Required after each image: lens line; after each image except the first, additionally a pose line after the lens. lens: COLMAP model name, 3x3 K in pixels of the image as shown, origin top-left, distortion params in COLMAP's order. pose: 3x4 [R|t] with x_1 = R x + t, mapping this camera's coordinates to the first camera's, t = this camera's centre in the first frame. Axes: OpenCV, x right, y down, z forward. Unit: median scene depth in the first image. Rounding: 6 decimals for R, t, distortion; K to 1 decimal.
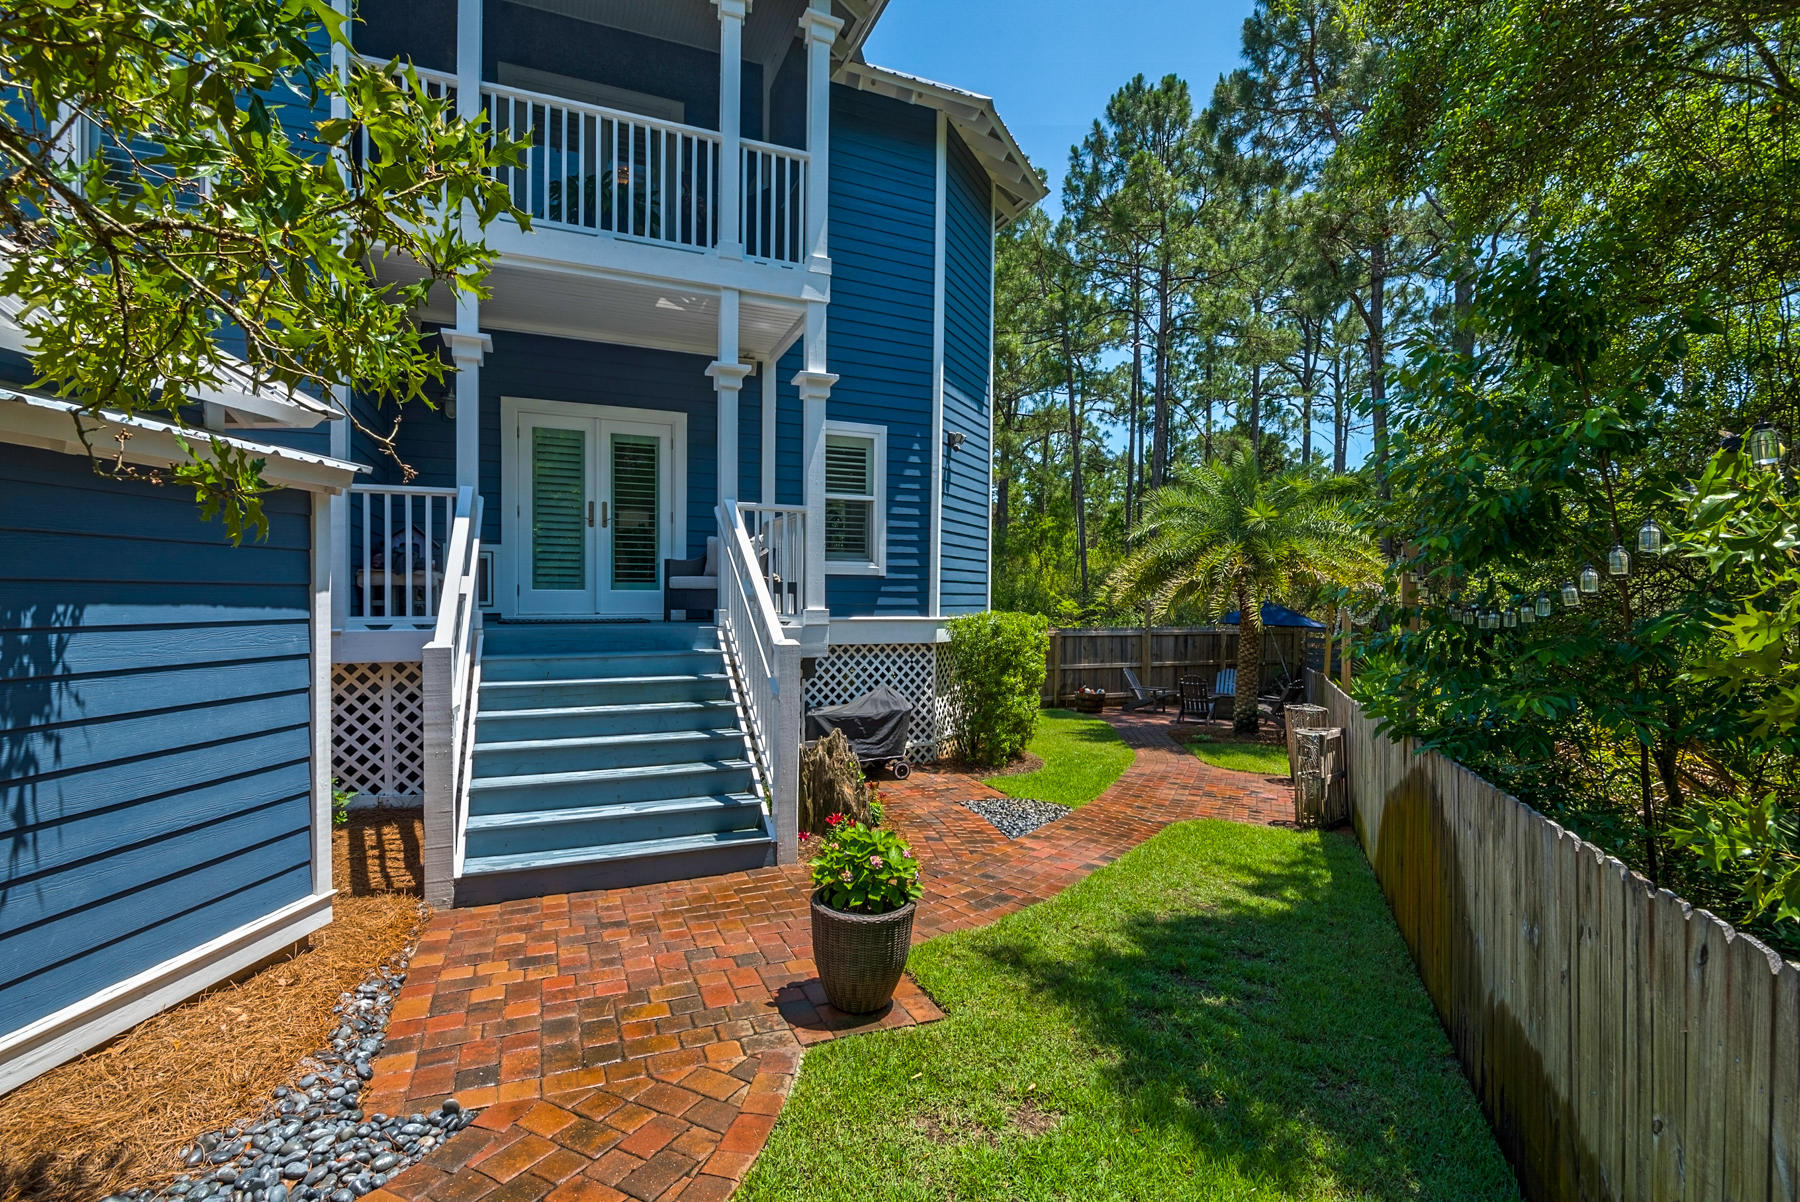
lens RADIAL K [[880.9, 0, 905.2], [0, 880.9, 600.2], [0, 0, 1]] dist [-0.002587, -0.000473]
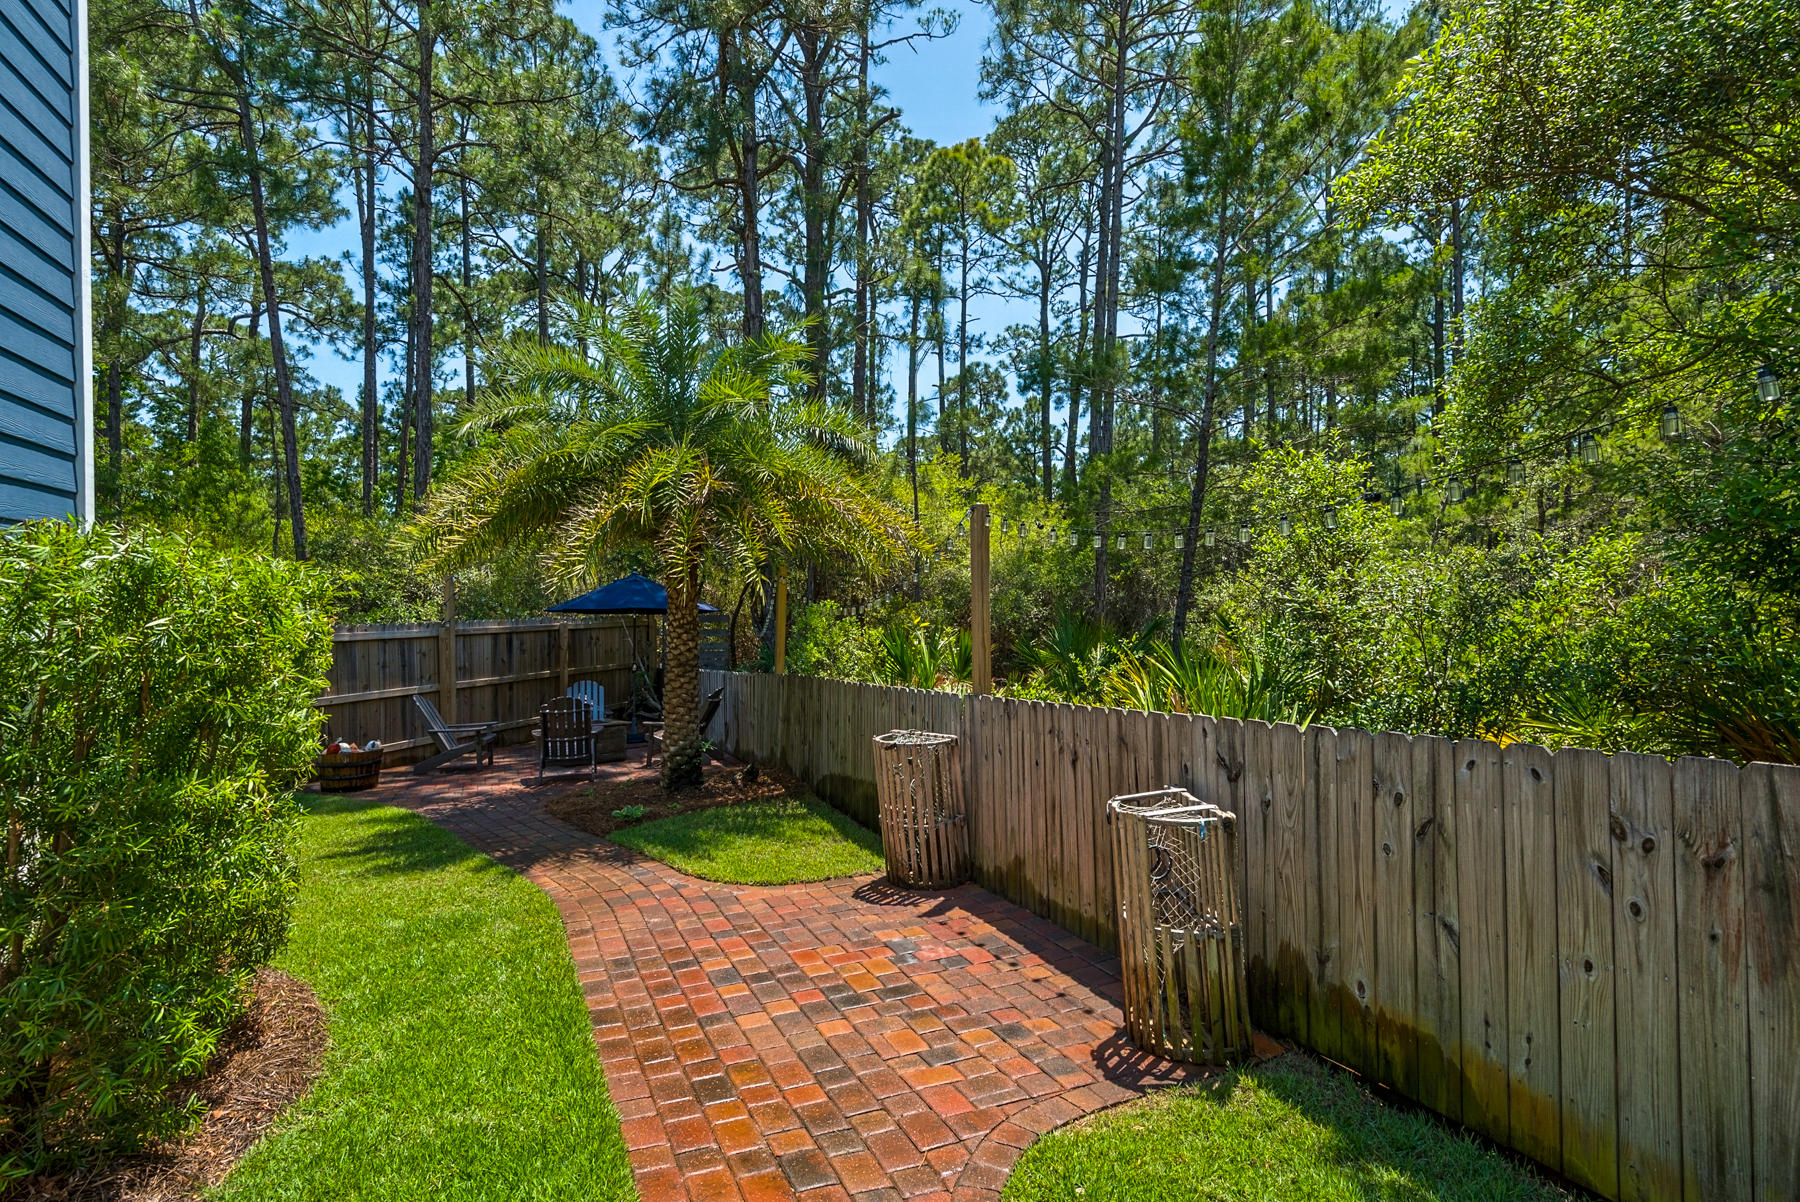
lens RADIAL K [[913.9, 0, 904.2], [0, 913.9, 602.4], [0, 0, 1]] dist [0.005701, -0.000280]
pose [[0.675033, -0.023999, 0.737397, 0.046635], [0.027598, 0.999593, 0.007269, 0.030850], [-0.737271, 0.015443, 0.675420, 0.520358]]
